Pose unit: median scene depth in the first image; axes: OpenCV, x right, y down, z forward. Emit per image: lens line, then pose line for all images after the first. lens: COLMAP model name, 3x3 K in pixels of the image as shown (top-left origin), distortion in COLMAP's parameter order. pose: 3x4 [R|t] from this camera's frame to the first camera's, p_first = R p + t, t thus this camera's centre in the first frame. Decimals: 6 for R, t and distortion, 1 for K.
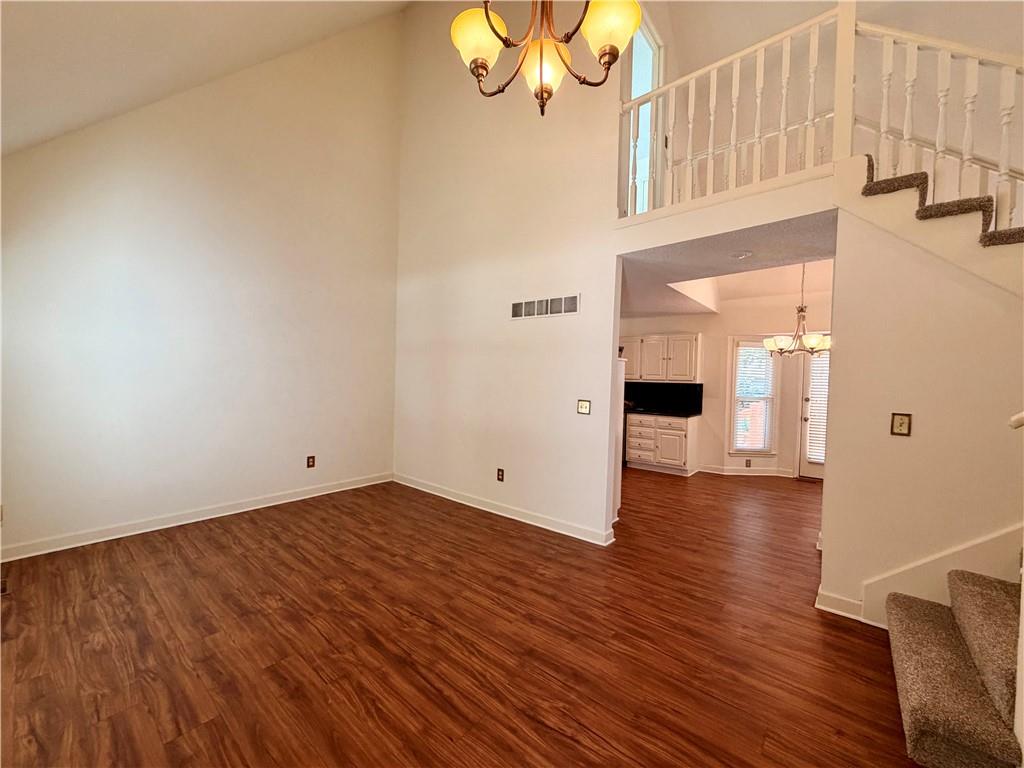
lens RADIAL K [[409.2, 0, 509.7], [0, 409.2, 384.3], [0, 0, 1]] dist [-0.001577, 0.000779]
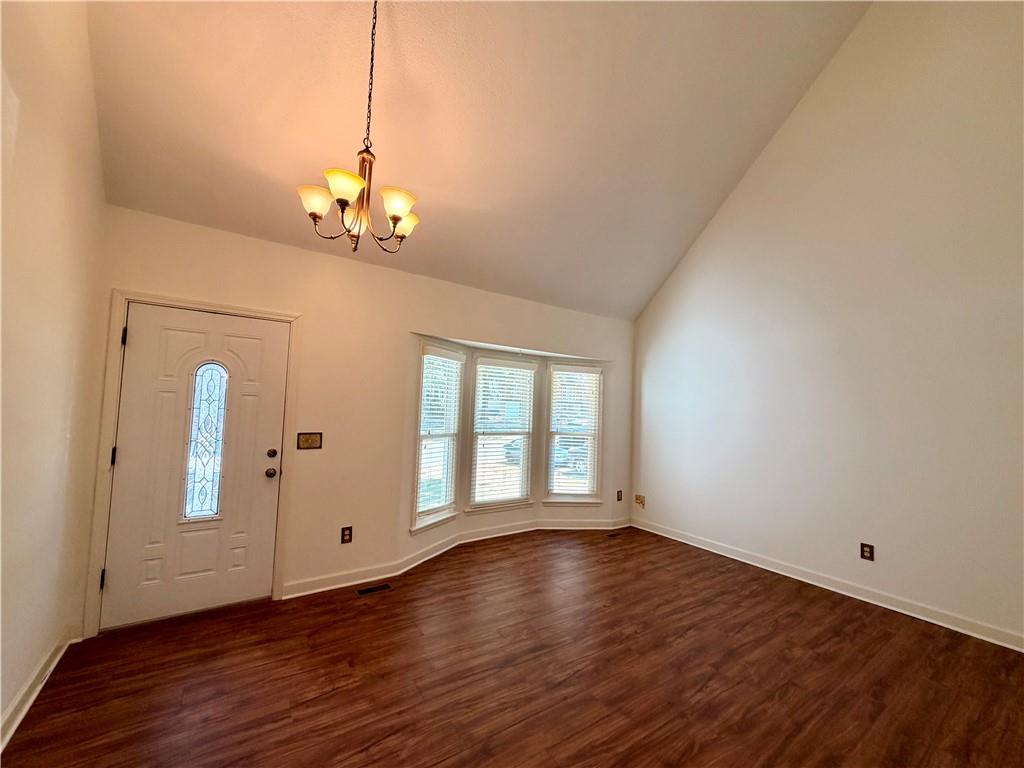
lens RADIAL K [[409.2, 0, 509.7], [0, 409.2, 384.3], [0, 0, 1]] dist [-0.001577, 0.000779]
pose [[-0.260854, -0.080095, -0.962050, 0.624334], [-0.065964, 0.995702, -0.065011, -0.030321], [0.963122, 0.046502, -0.265016, 0.852860]]
